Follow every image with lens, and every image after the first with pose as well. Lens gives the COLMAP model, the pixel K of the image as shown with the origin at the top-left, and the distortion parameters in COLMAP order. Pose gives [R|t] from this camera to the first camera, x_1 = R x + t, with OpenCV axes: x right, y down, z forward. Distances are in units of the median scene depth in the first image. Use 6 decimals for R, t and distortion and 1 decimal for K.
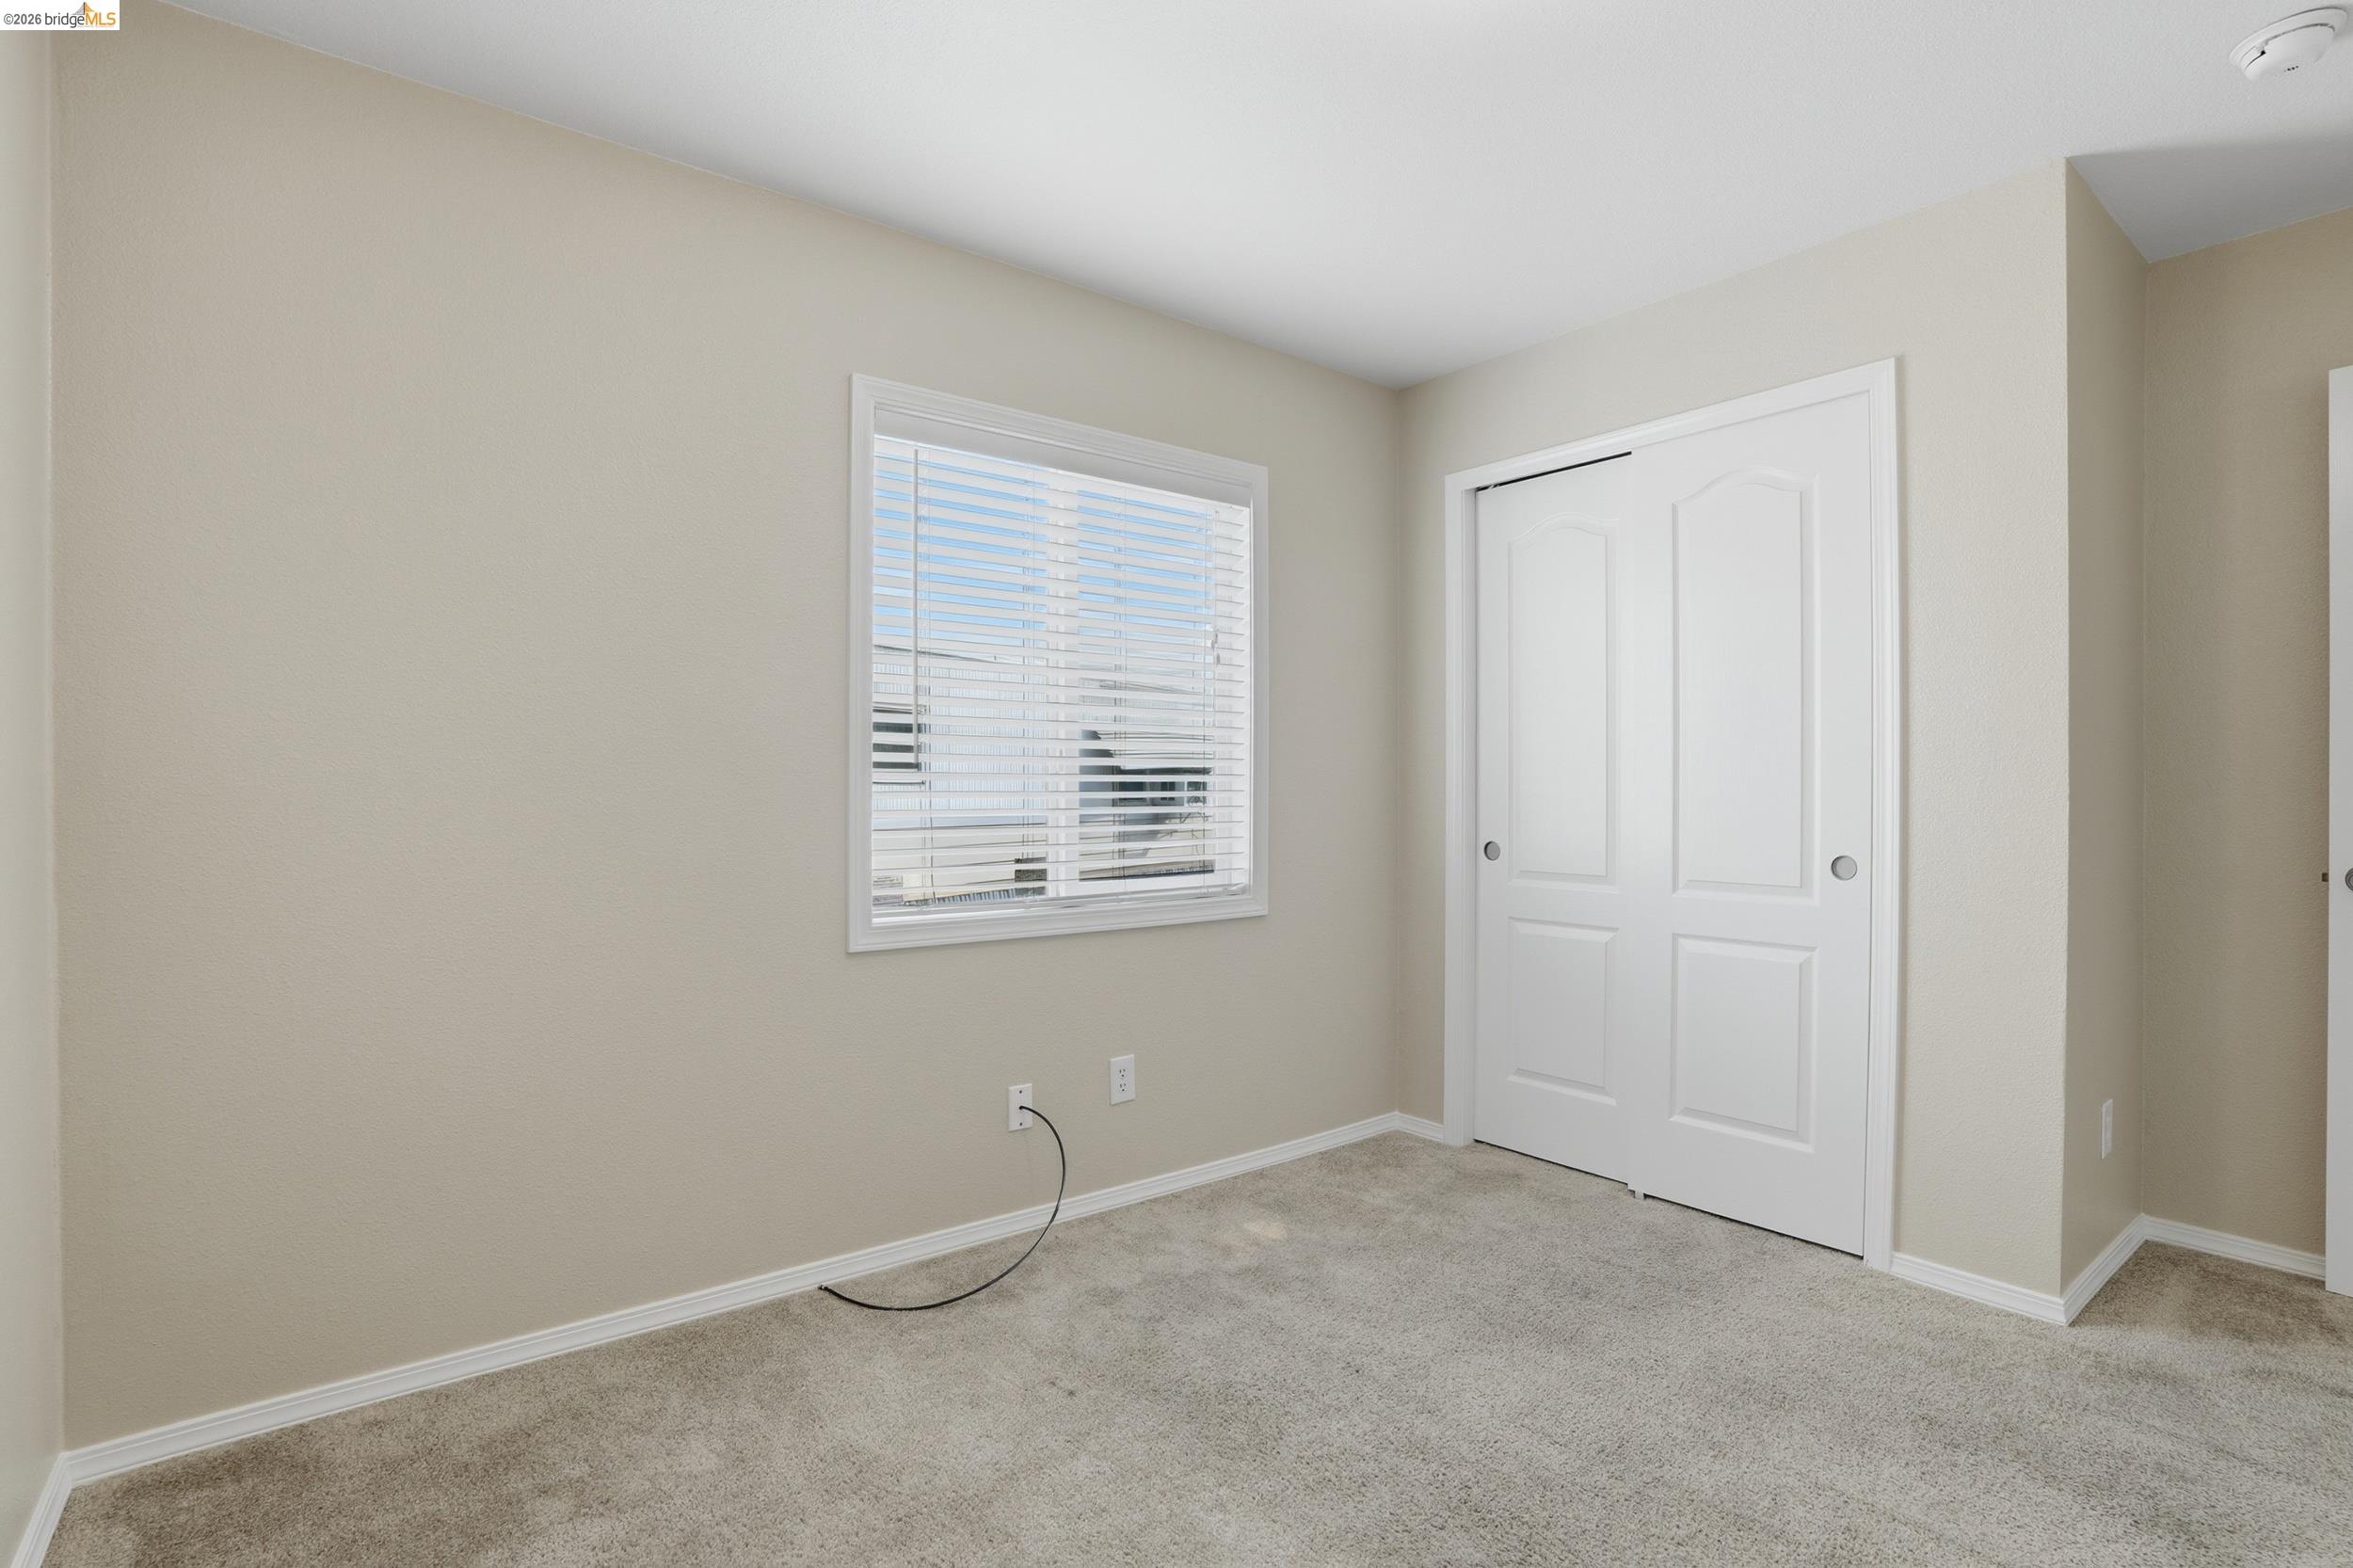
lens RADIAL K [[1105.1, 0, 1173.9], [0, 1105.1, 760.7], [0, 0, 1]] dist [-0.065573, 0.023543]
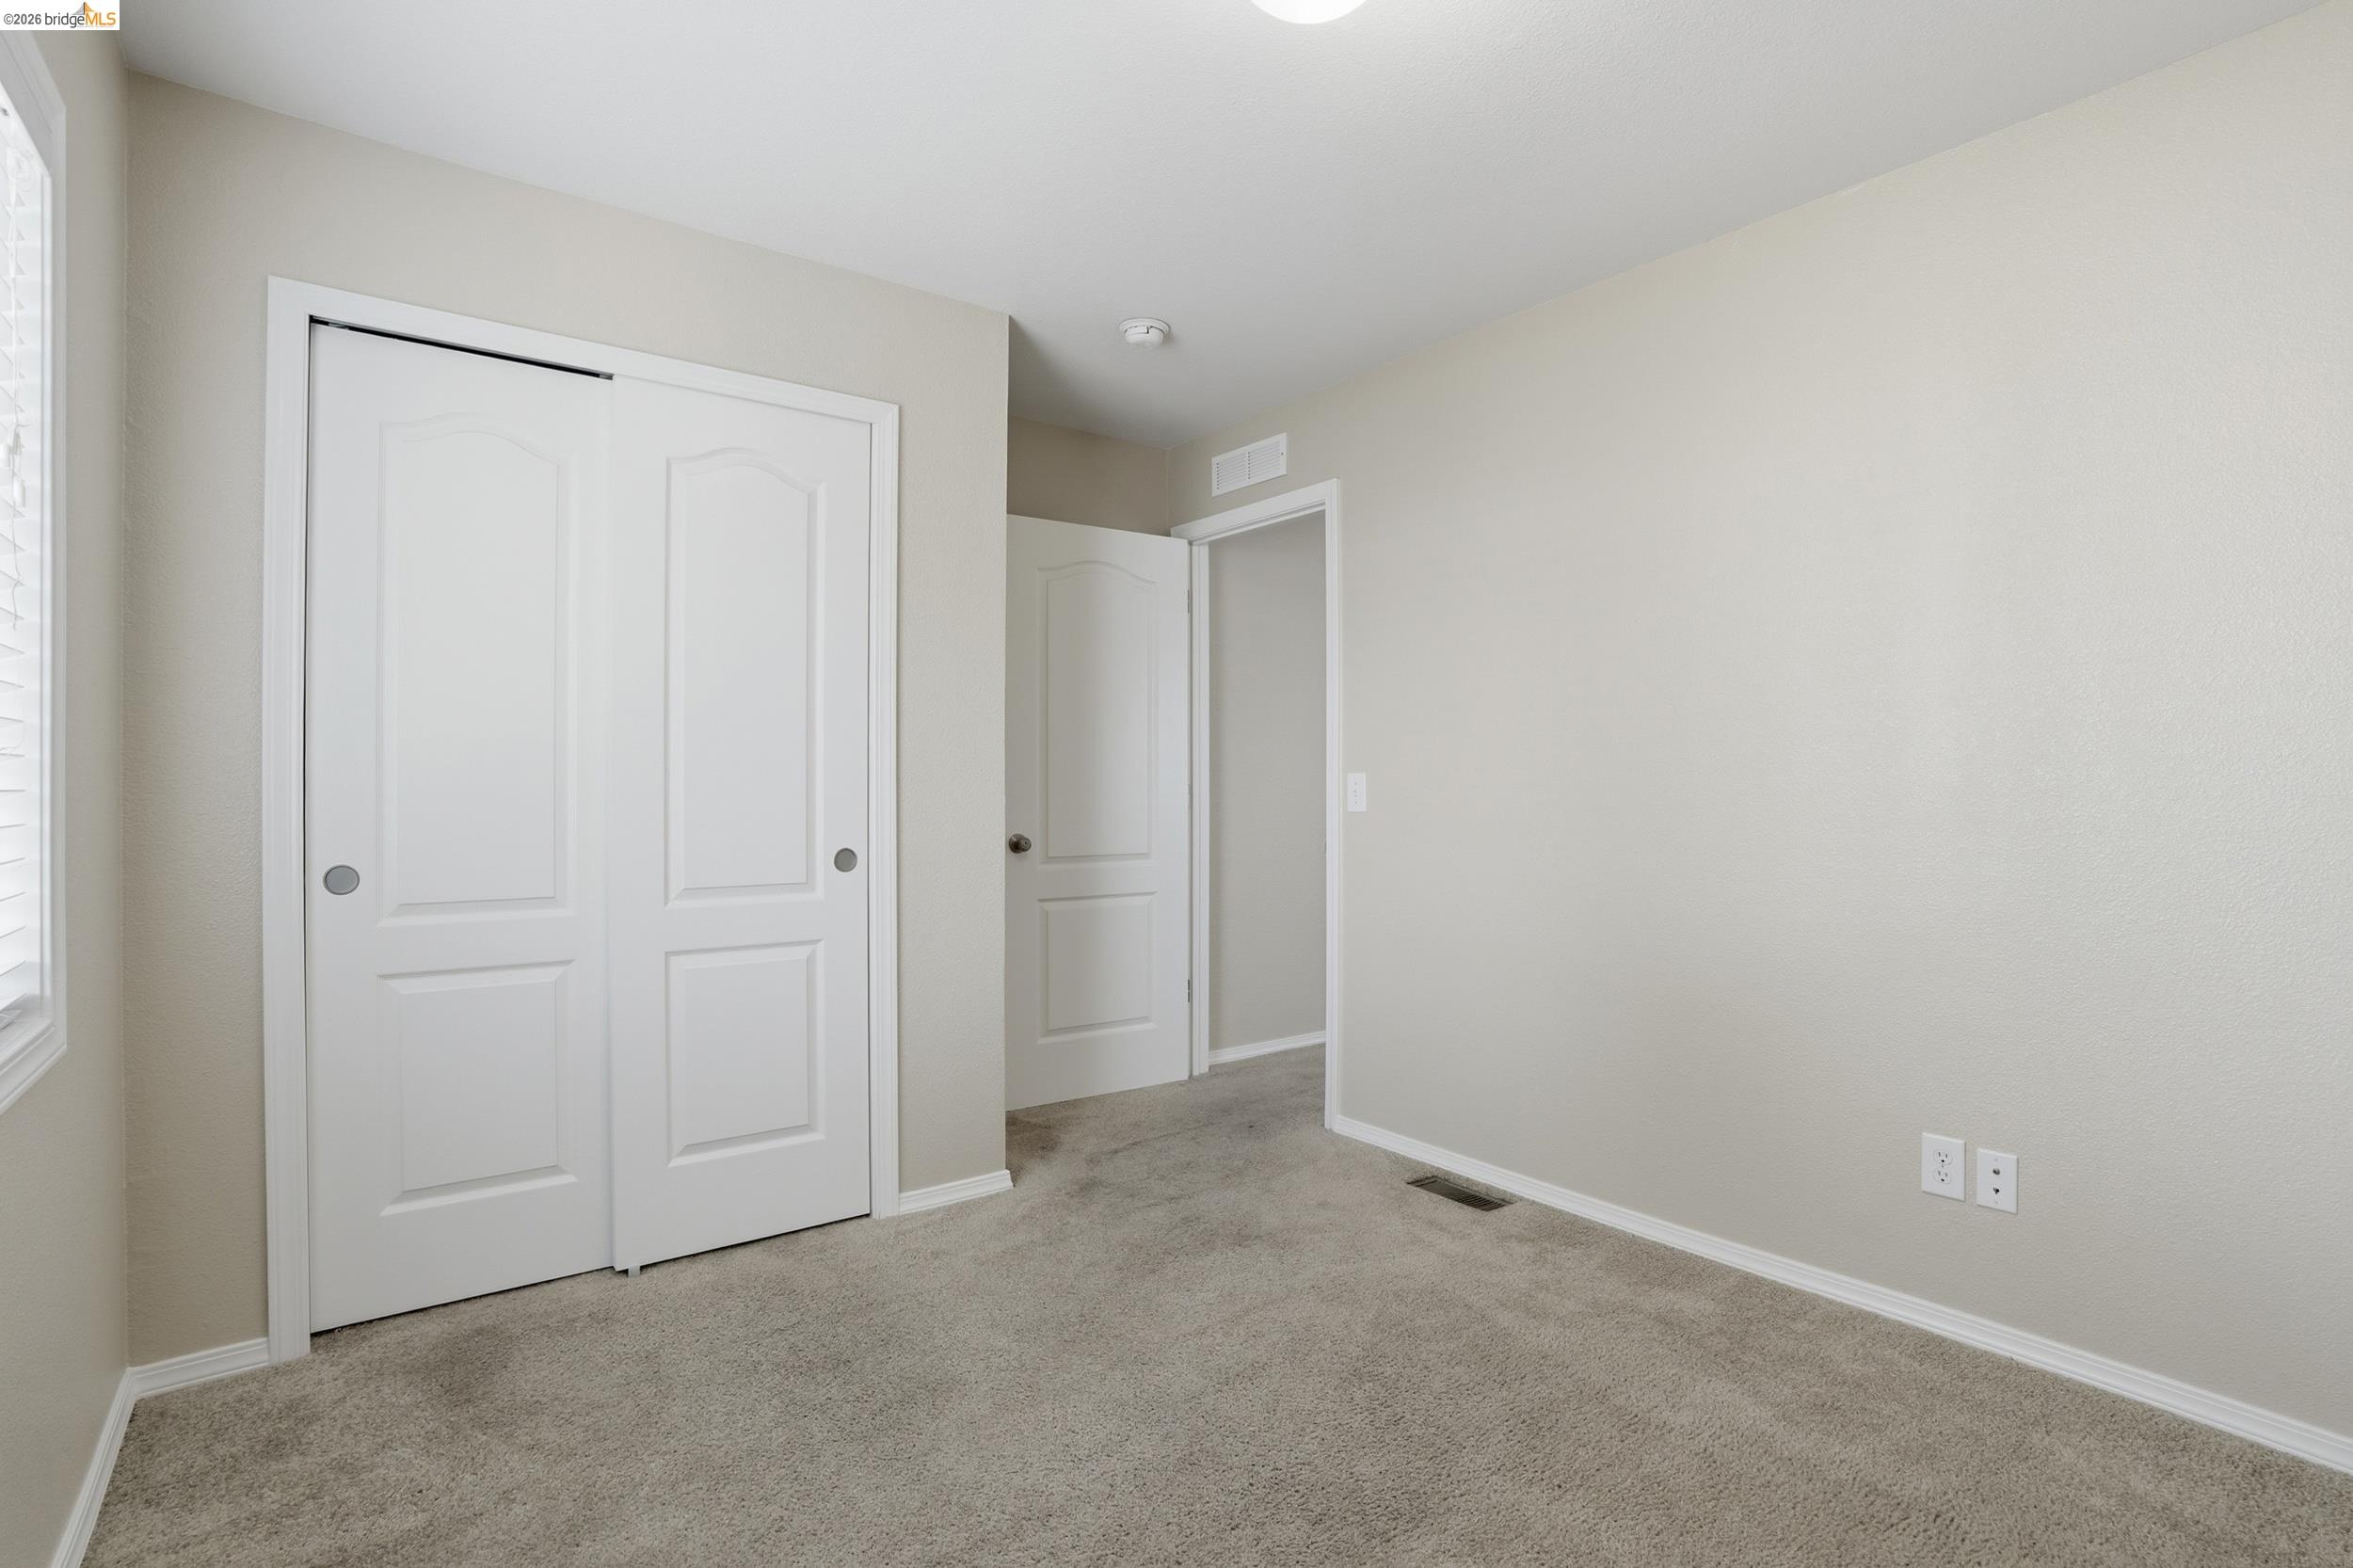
lens RADIAL K [[1105.1, 0, 1173.9], [0, 1105.1, 760.7], [0, 0, 1]] dist [-0.065573, 0.023543]
pose [[0.017978, 0.015915, 0.999712, -0.413210], [-0.026576, 0.999528, -0.015434, 0.008324], [-0.999485, -0.026291, 0.018393, 0.595791]]
